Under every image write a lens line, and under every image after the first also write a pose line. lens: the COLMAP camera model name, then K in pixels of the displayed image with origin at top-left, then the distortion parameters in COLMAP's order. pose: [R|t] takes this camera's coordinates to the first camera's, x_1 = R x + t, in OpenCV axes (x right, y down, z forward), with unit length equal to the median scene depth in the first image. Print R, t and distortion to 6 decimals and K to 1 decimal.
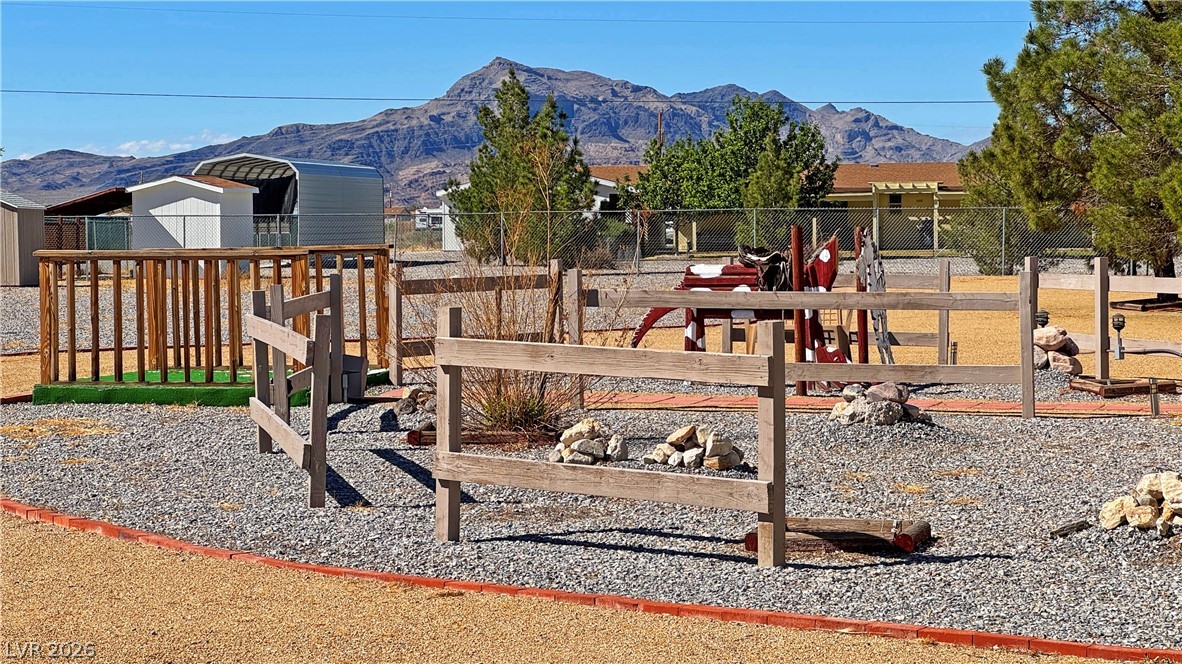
lens RADIAL K [[2625.7, 0, 591.0], [0, 2625.7, 332.0], [0, 0, 1]] dist [0.090640, 0.685735]
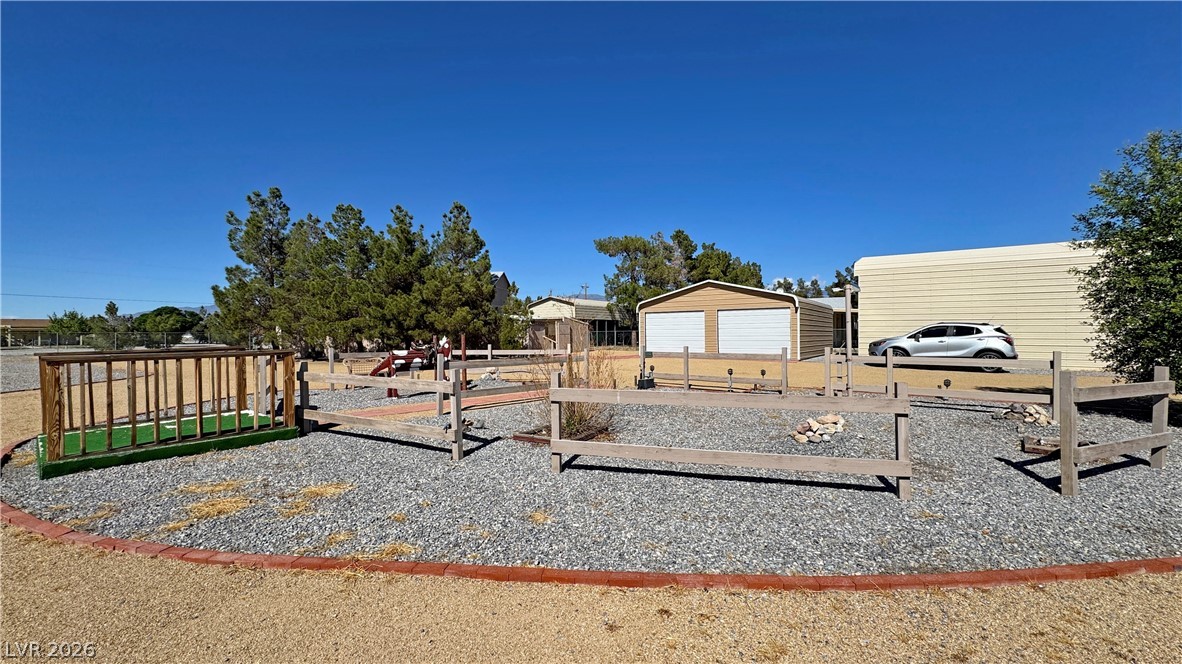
lens RADIAL K [[468.4, 0, 591.0], [0, 468.4, 332.0], [0, 0, 1]] dist [-0.002498, -0.000212]
pose [[0.440949, 0.001761, 0.897531, -0.296149], [0.044247, 0.998739, -0.023698, -0.025845], [-0.896441, 0.050163, 0.440315, 0.666577]]
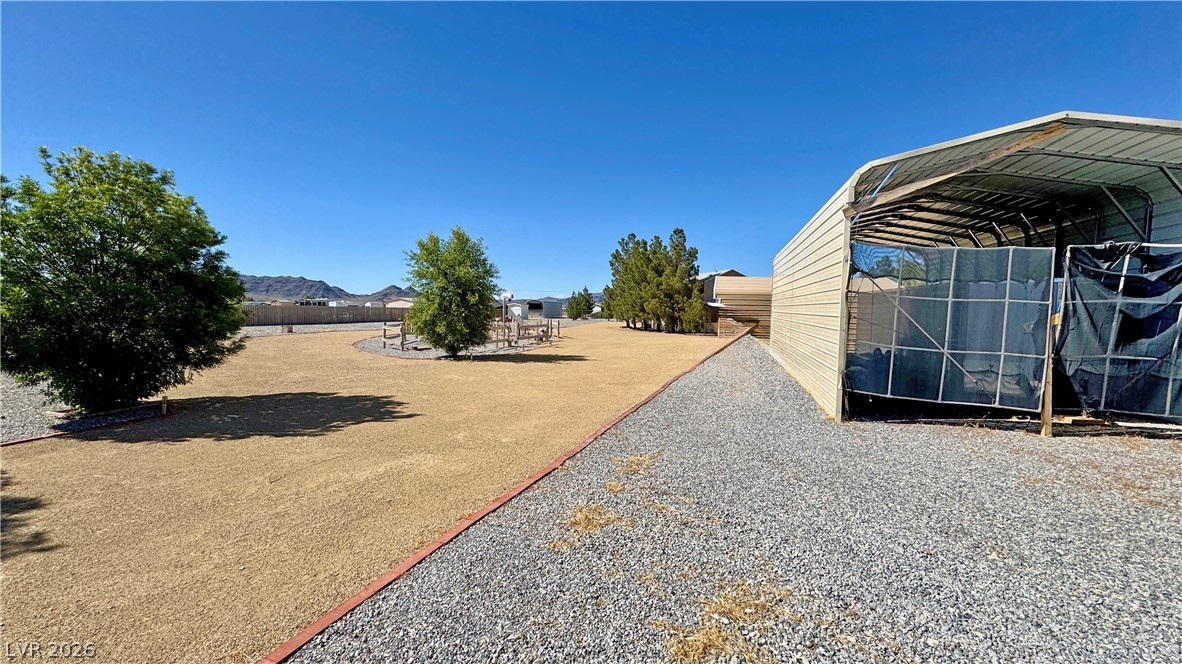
lens RADIAL K [[468.4, 0, 591.0], [0, 468.4, 332.0], [0, 0, 1]] dist [-0.002498, -0.000212]
pose [[0.994009, 0.030476, -0.104965, 0.469480], [-0.030202, 0.999535, 0.004202, -0.002473], [0.105045, -0.001007, 0.994467, -0.293980]]
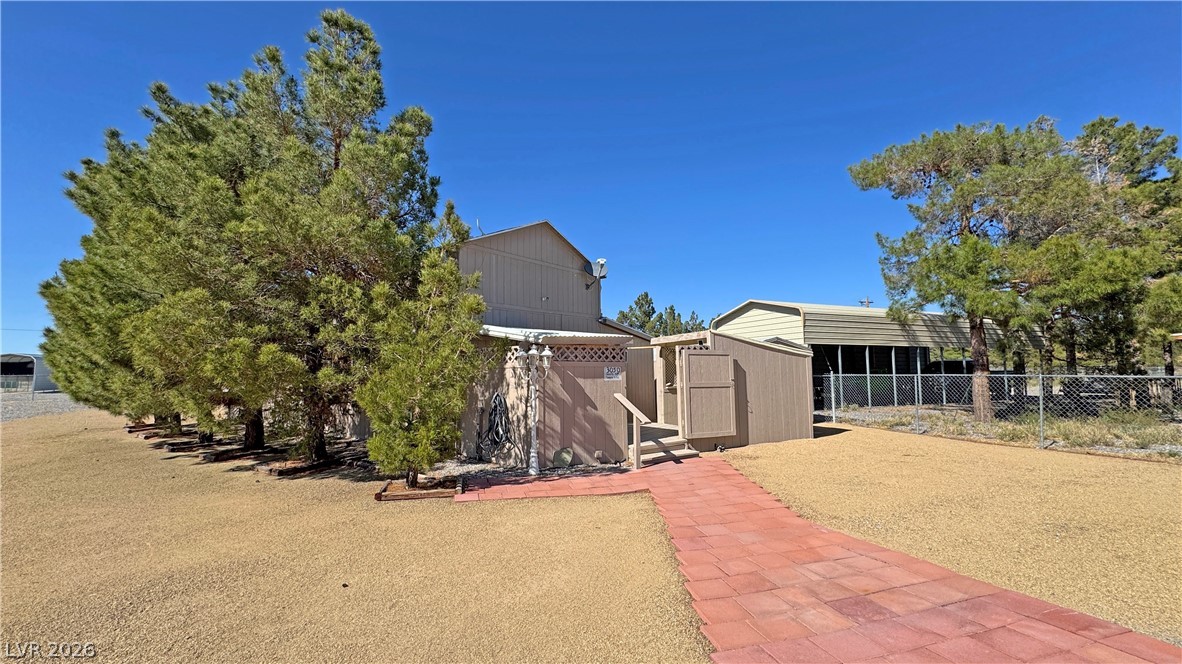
lens RADIAL K [[468.4, 0, 591.0], [0, 468.4, 332.0], [0, 0, 1]] dist [-0.002498, -0.000212]
pose [[0.856677, 0.042357, 0.514112, 0.580484], [0.024073, 0.992255, -0.121864, -0.055786], [-0.515292, 0.116774, 0.849022, 1.026100]]
